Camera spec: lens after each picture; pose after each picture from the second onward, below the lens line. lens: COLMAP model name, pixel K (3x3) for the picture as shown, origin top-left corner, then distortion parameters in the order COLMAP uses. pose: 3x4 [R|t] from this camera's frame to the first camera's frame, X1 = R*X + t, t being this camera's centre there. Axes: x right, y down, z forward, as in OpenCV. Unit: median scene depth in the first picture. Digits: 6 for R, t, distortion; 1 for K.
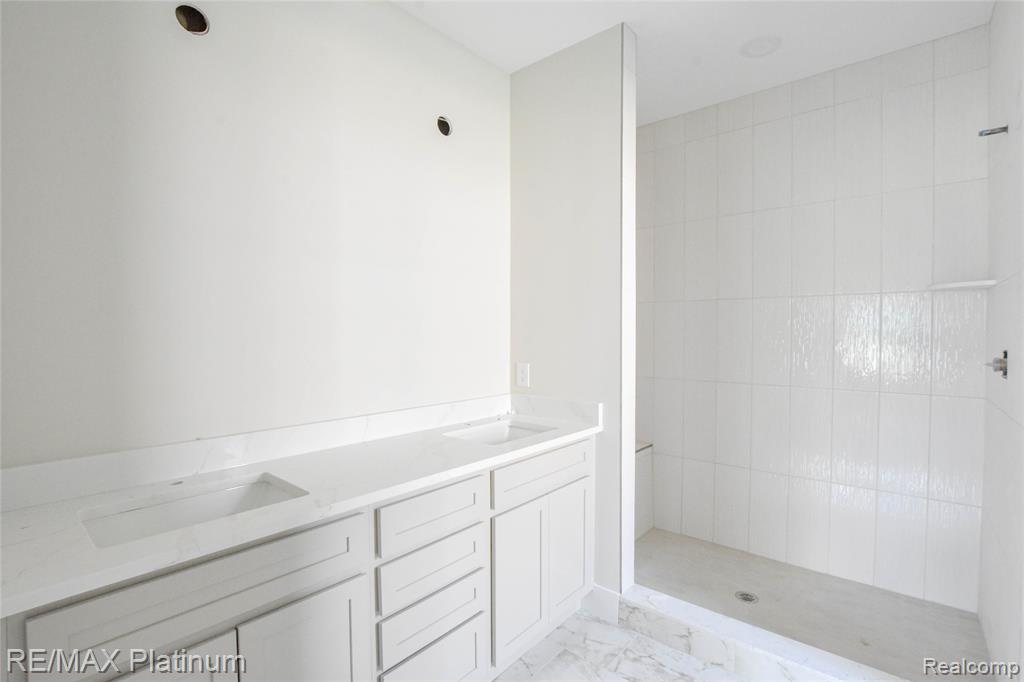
lens RADIAL K [[471.7, 0, 514.3], [0, 471.7, 342.9], [0, 0, 1]] dist [-0.027770, -0.000315]
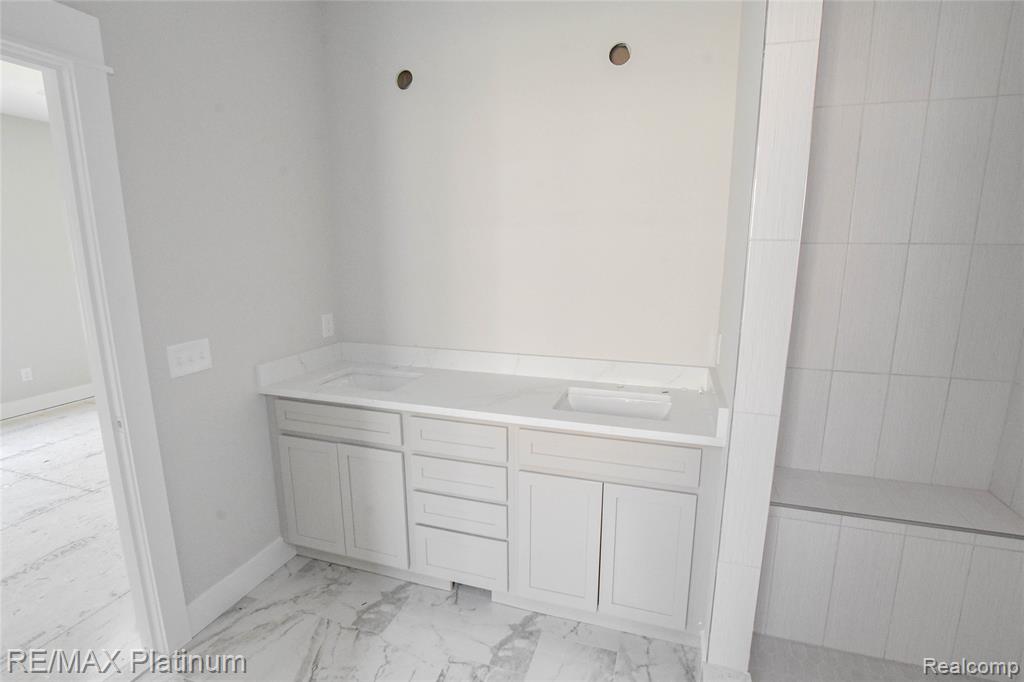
lens RADIAL K [[471.7, 0, 514.3], [0, 471.7, 342.9], [0, 0, 1]] dist [-0.027770, -0.000315]
pose [[0.363396, 0.180365, -0.914009, 0.691793], [-0.011378, 0.981867, 0.189232, -0.092943], [0.931565, -0.058367, 0.358858, 0.481840]]
